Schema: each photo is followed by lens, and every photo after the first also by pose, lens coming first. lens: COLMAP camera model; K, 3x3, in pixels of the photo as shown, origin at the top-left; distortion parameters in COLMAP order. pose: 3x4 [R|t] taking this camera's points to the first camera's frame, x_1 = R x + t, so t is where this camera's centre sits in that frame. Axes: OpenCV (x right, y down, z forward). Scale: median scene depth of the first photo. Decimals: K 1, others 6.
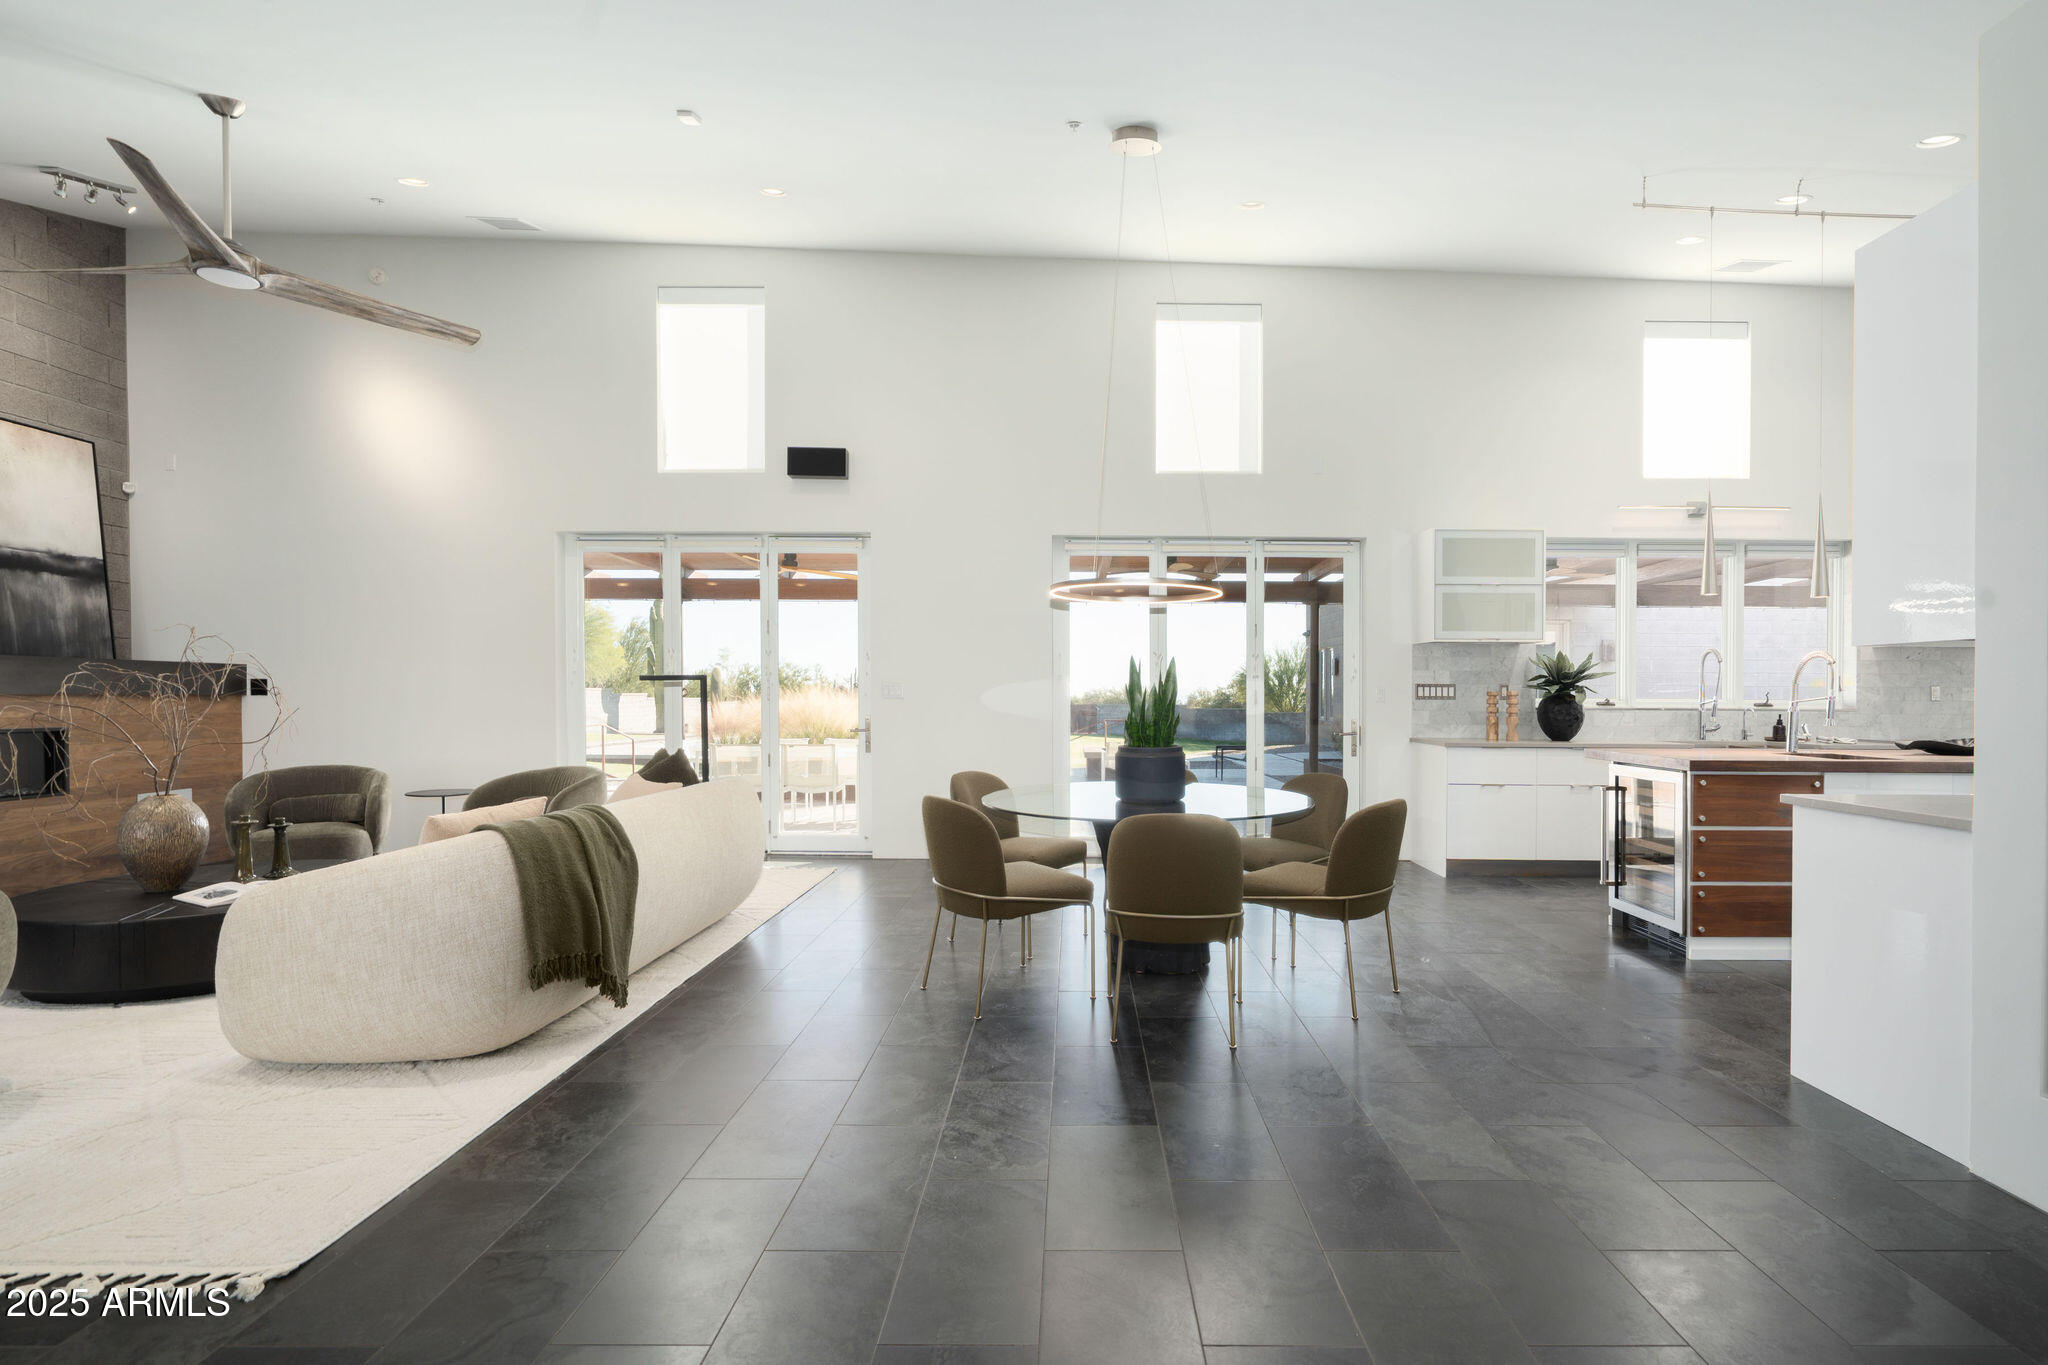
lens RADIAL K [[941.7, 0, 1066.0], [0, 941.7, 712.6], [0, 0, 1]] dist [-0.001203, 0.000705]
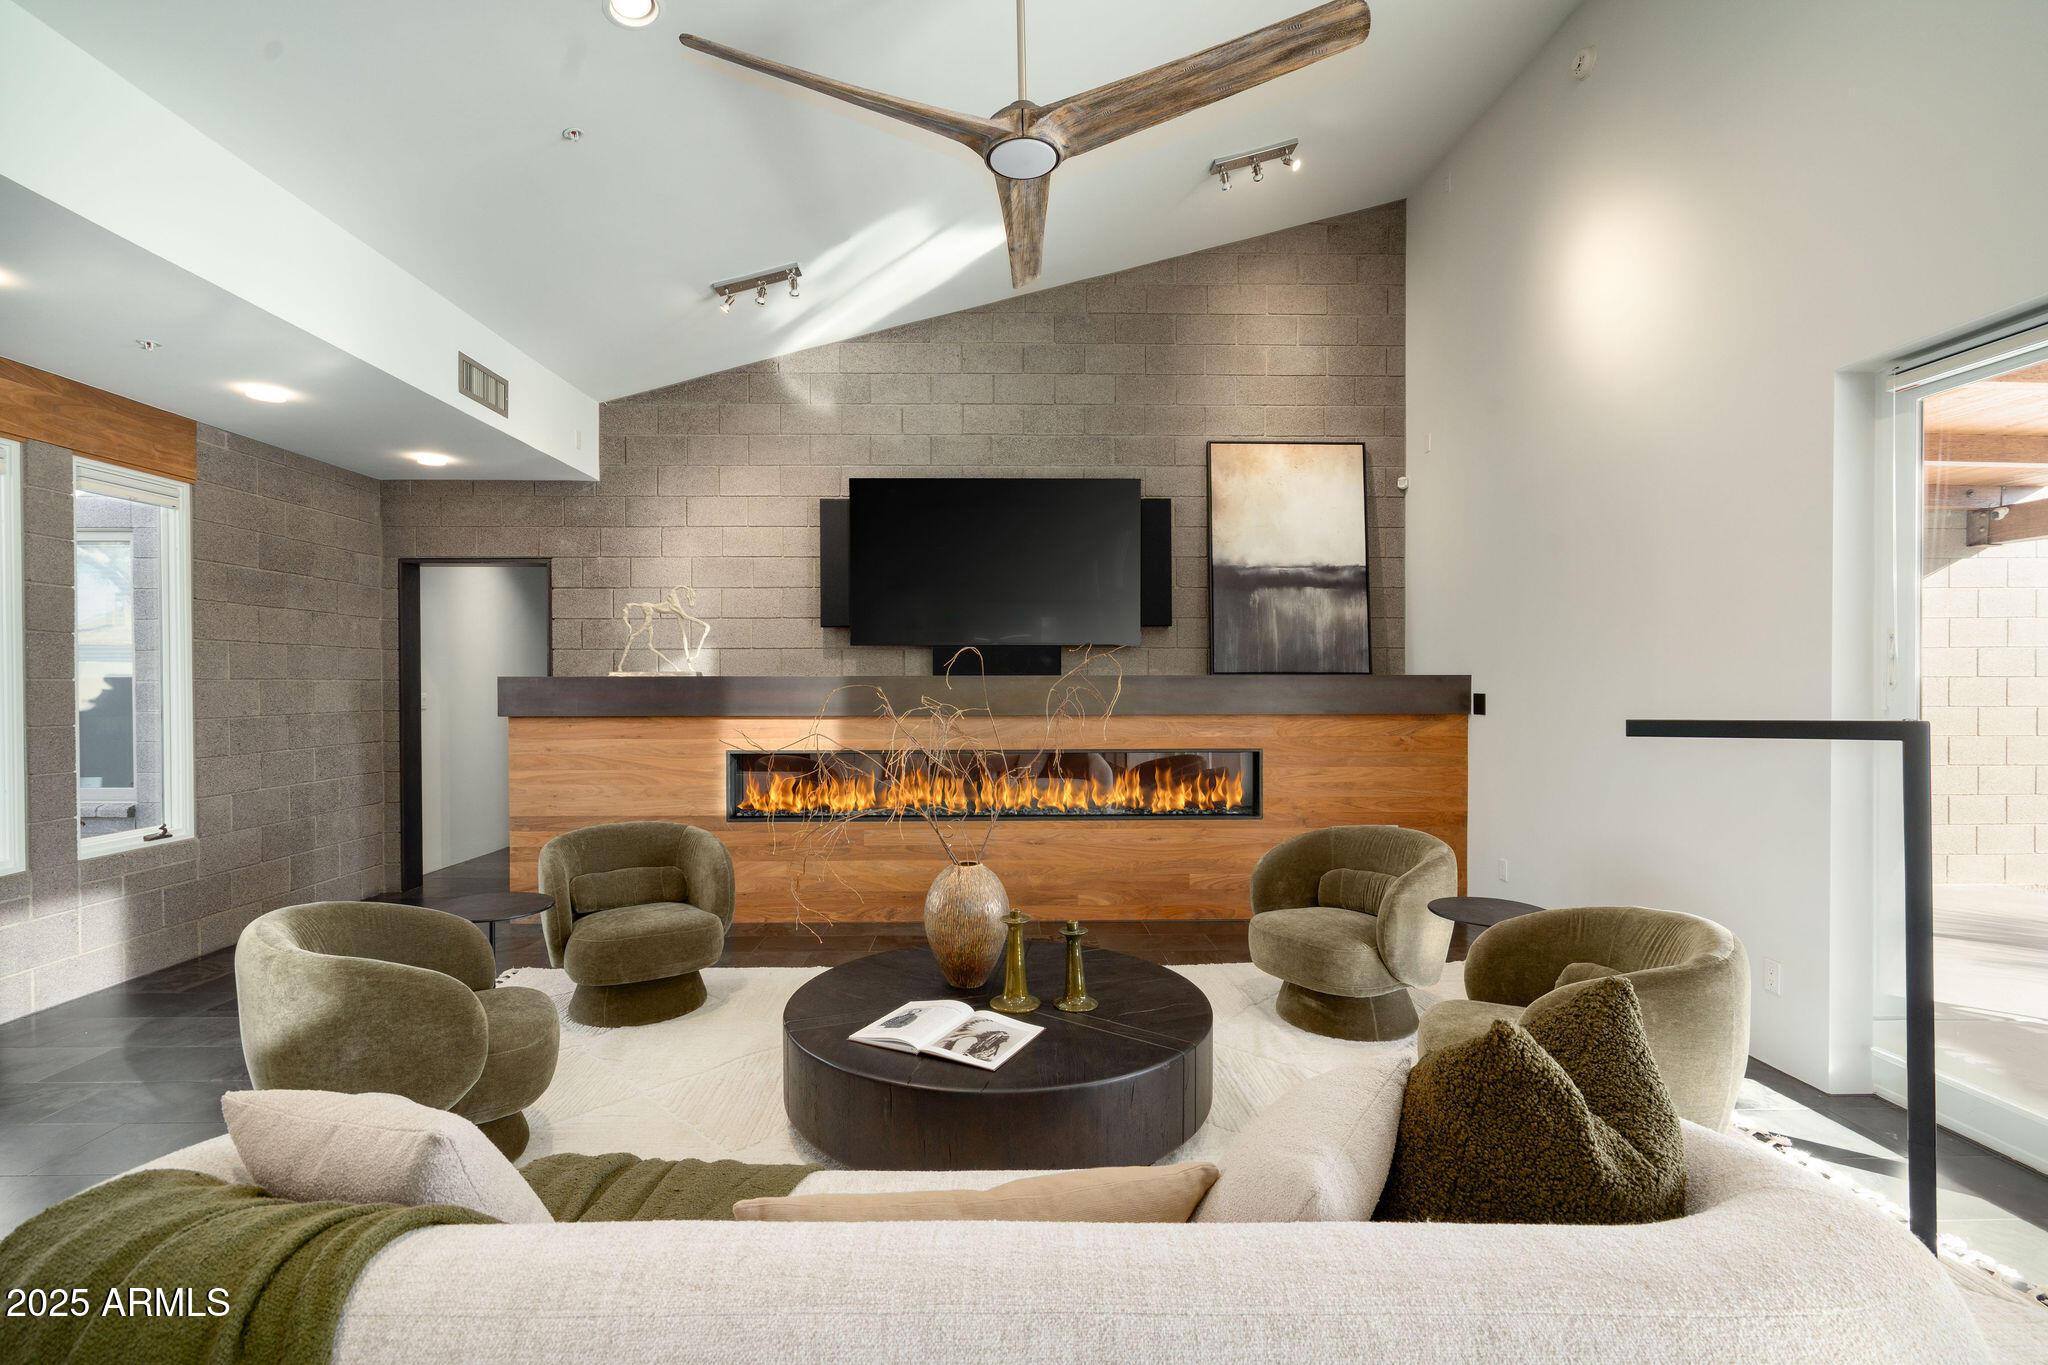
lens RADIAL K [[916.7, 0, 1012.6], [0, 916.7, 693.5], [0, 0, 1]] dist [-0.013060, 0.009402]
pose [[0.018474, 0.009205, -0.999787, -0.130336], [-0.016639, 0.999822, 0.008898, -0.040973], [0.999691, 0.016471, 0.018624, 0.679289]]
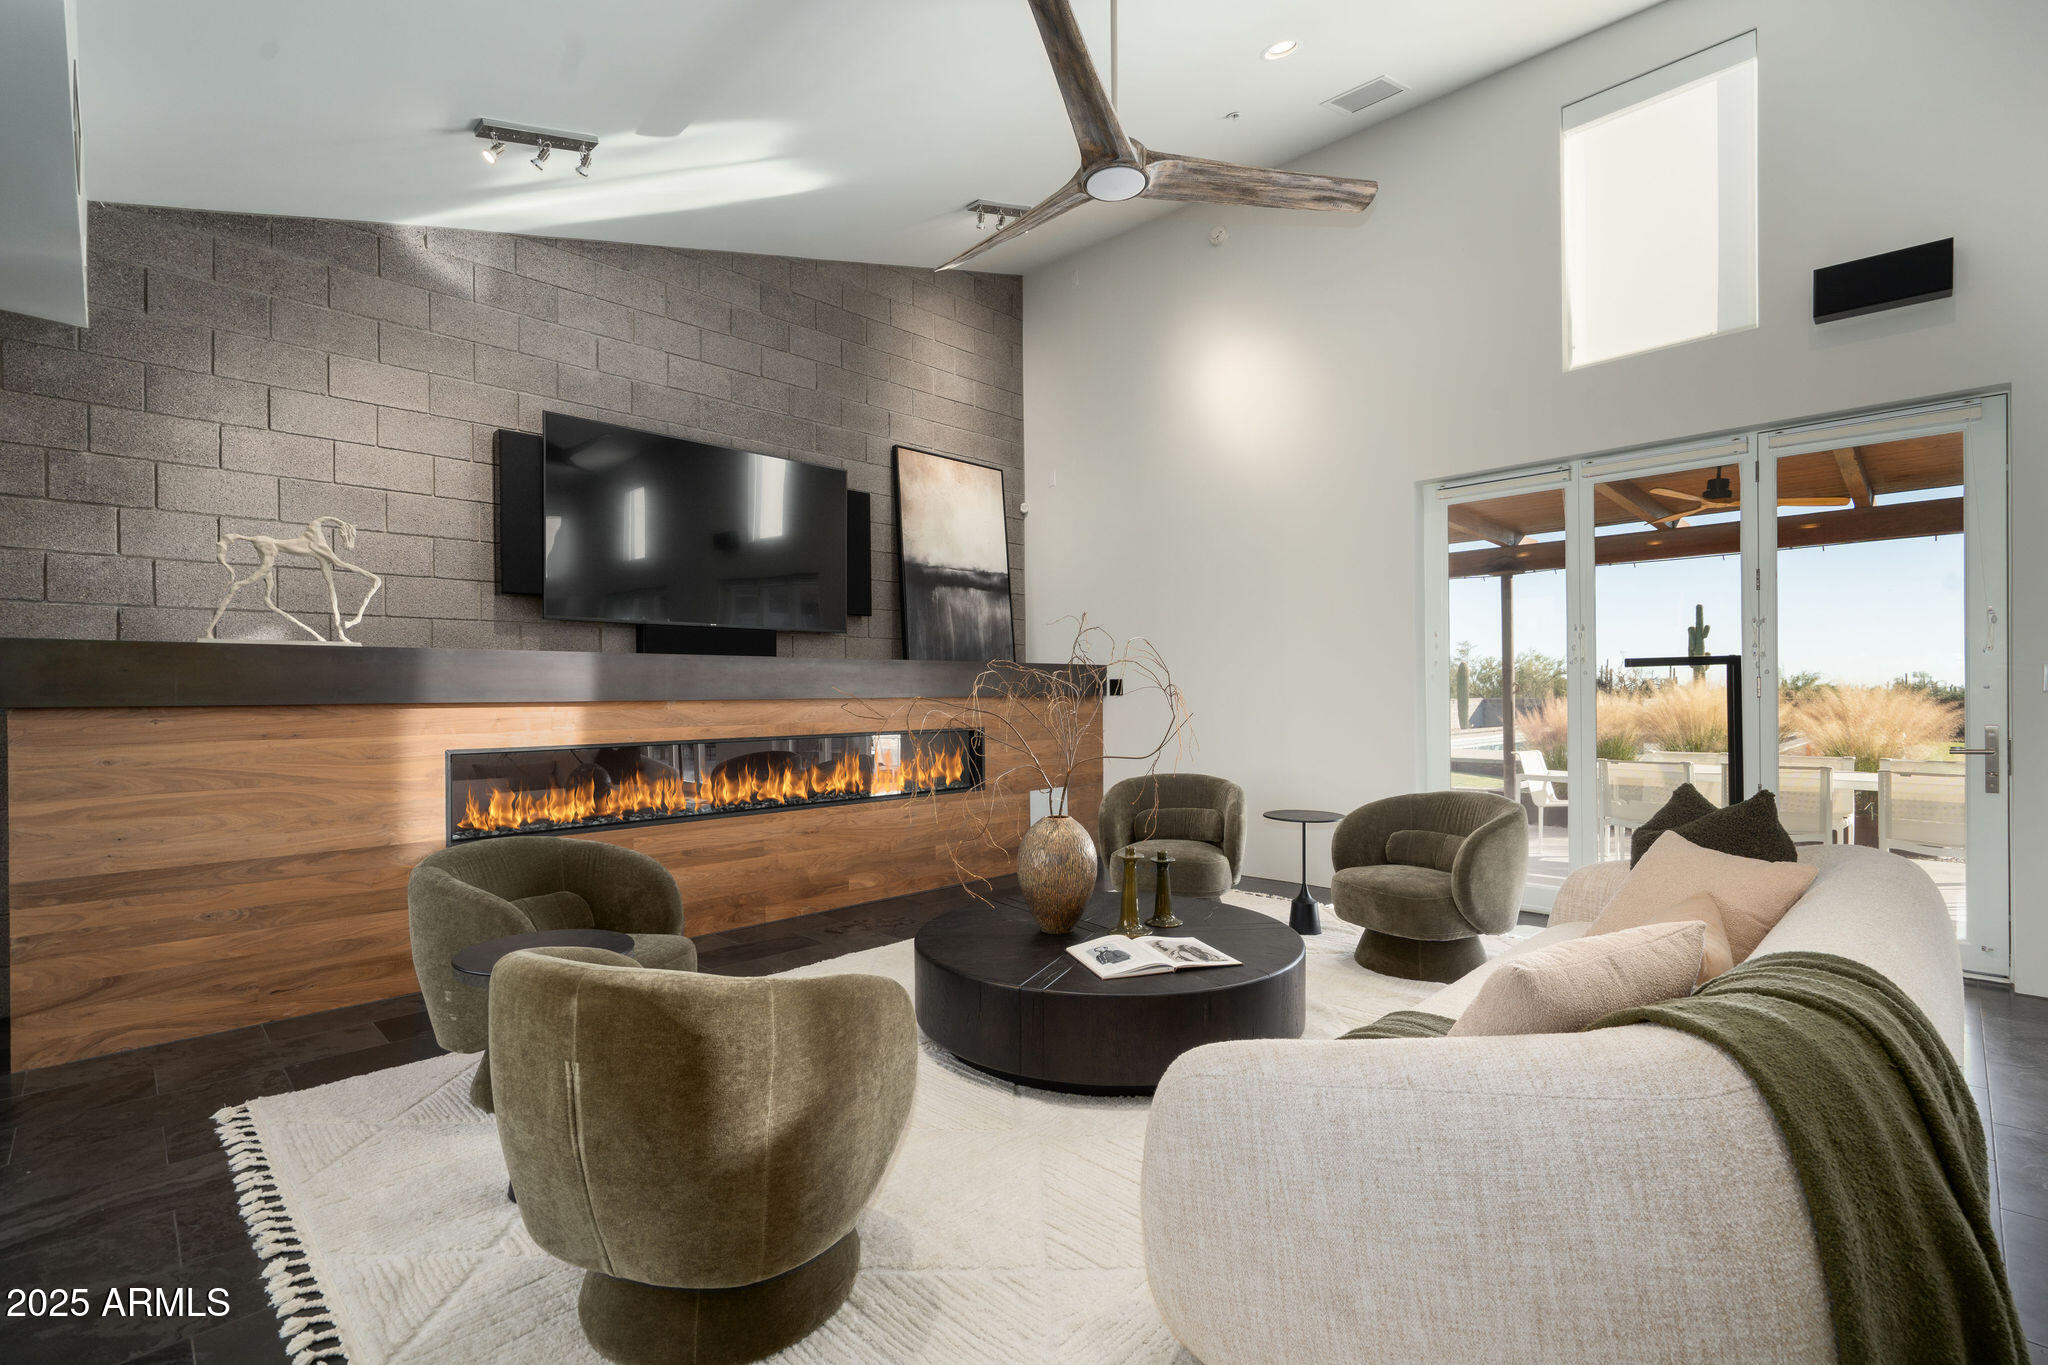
lens RADIAL K [[916.7, 0, 1012.6], [0, 916.7, 693.5], [0, 0, 1]] dist [-0.013060, 0.009402]
pose [[0.702565, -0.009161, -0.711561, -0.271750], [-0.002453, 0.999880, -0.015294, -0.005906], [0.711615, 0.012491, 0.702458, 0.266788]]
